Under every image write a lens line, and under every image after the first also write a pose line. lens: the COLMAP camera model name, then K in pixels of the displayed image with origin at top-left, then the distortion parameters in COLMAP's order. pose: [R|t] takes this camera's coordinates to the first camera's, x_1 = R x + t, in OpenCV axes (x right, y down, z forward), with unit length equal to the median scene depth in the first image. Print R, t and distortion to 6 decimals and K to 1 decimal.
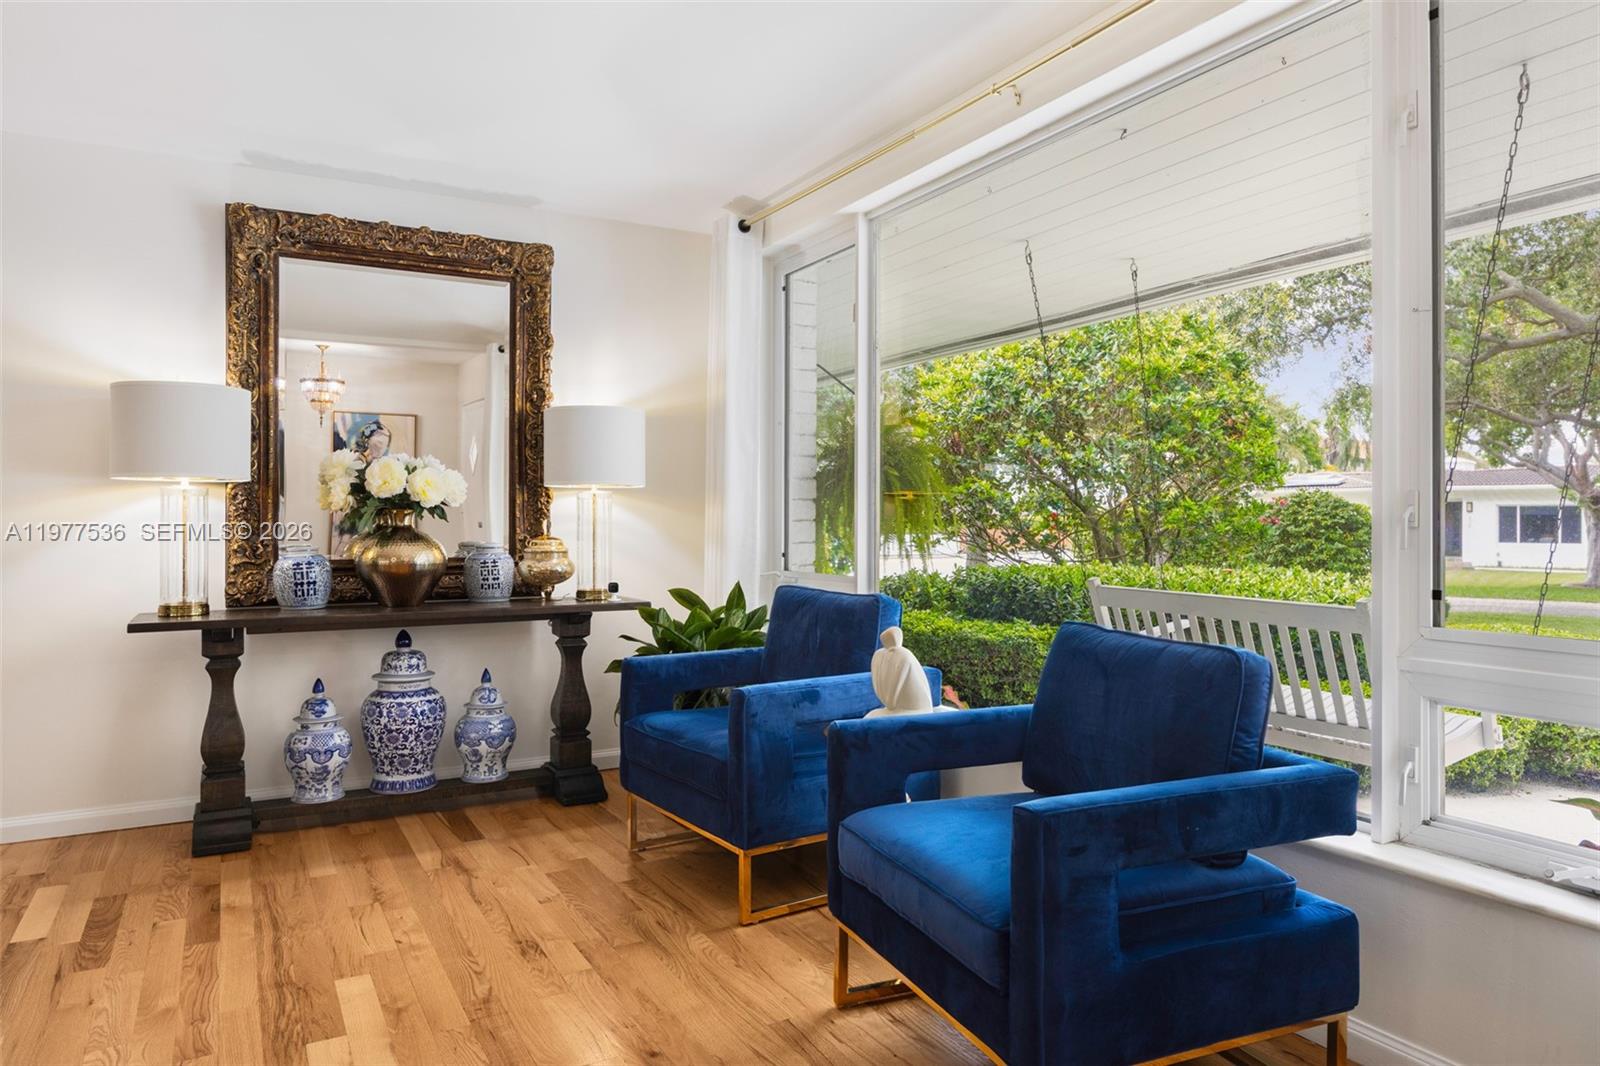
lens RADIAL K [[1061.3, 0, 807.0], [0, 1061.3, 505.5], [0, 0, 1]] dist [-0.005124, -0.003749]
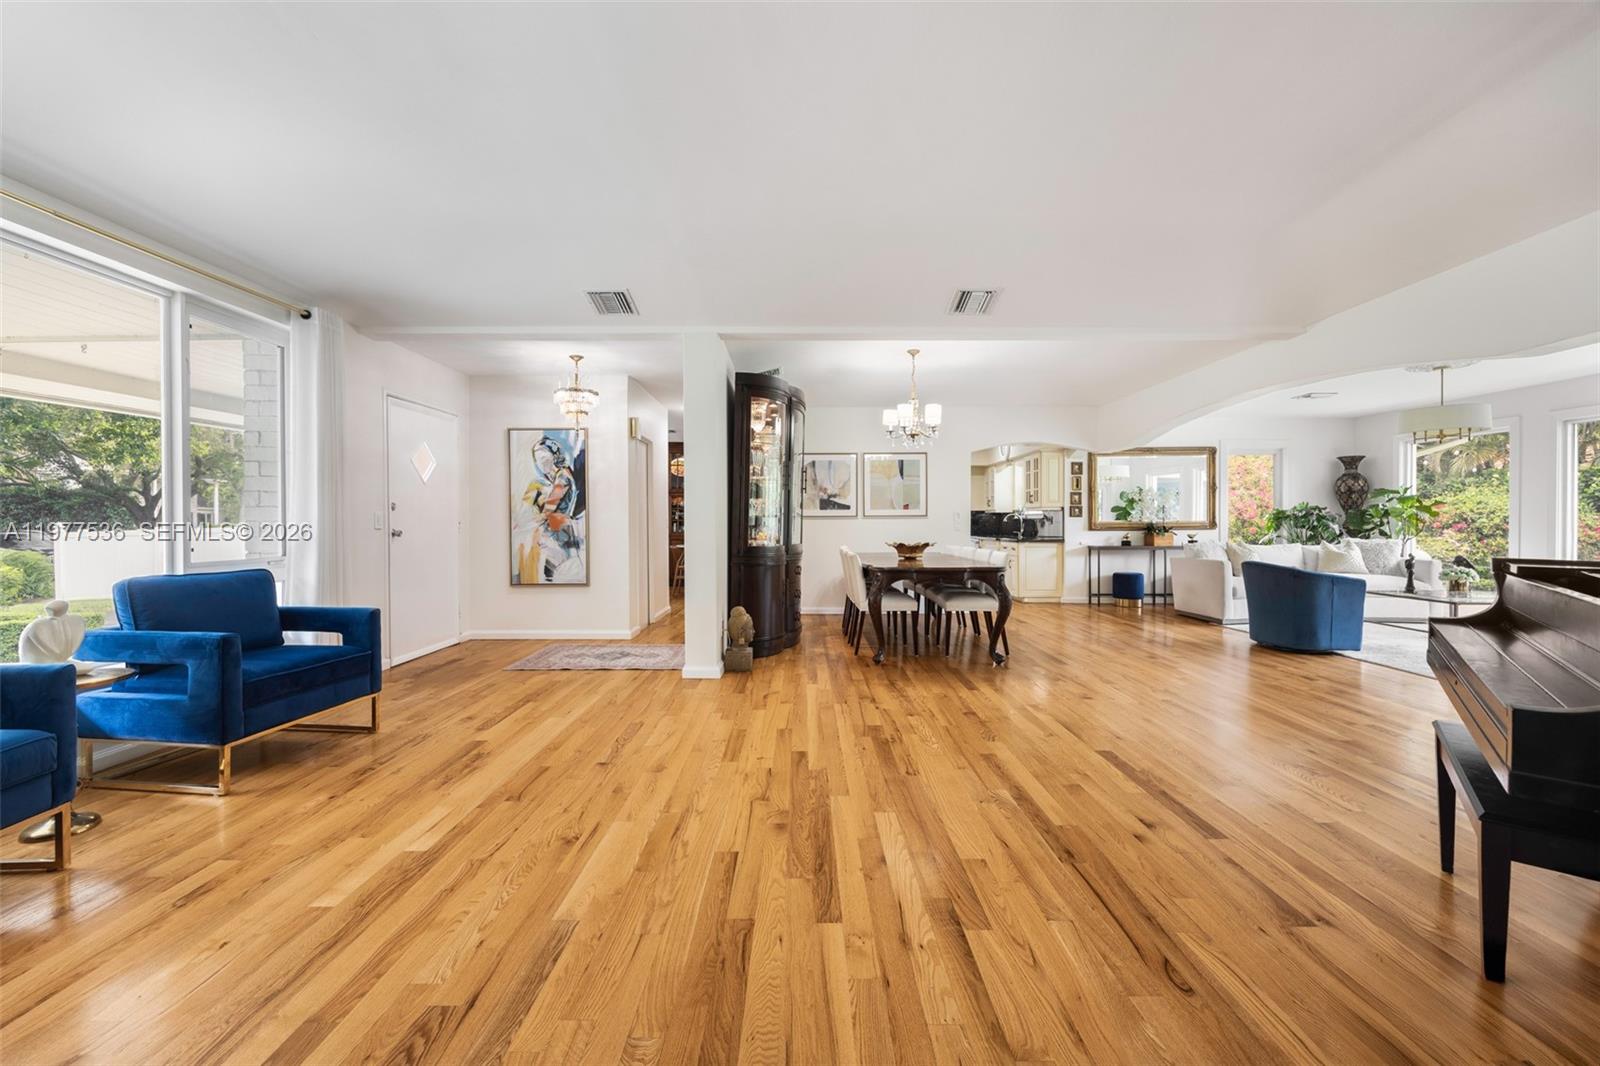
lens RADIAL K [[622.7, 0, 800.2], [0, 622.7, 526.3], [0, 0, 1]] dist [0.000140, -0.000225]
pose [[-0.862567, -0.001441, 0.505940, -0.729919], [-0.005977, 0.999955, -0.007342, 0.013470], [-0.505907, -0.009356, -0.862537, 0.783972]]
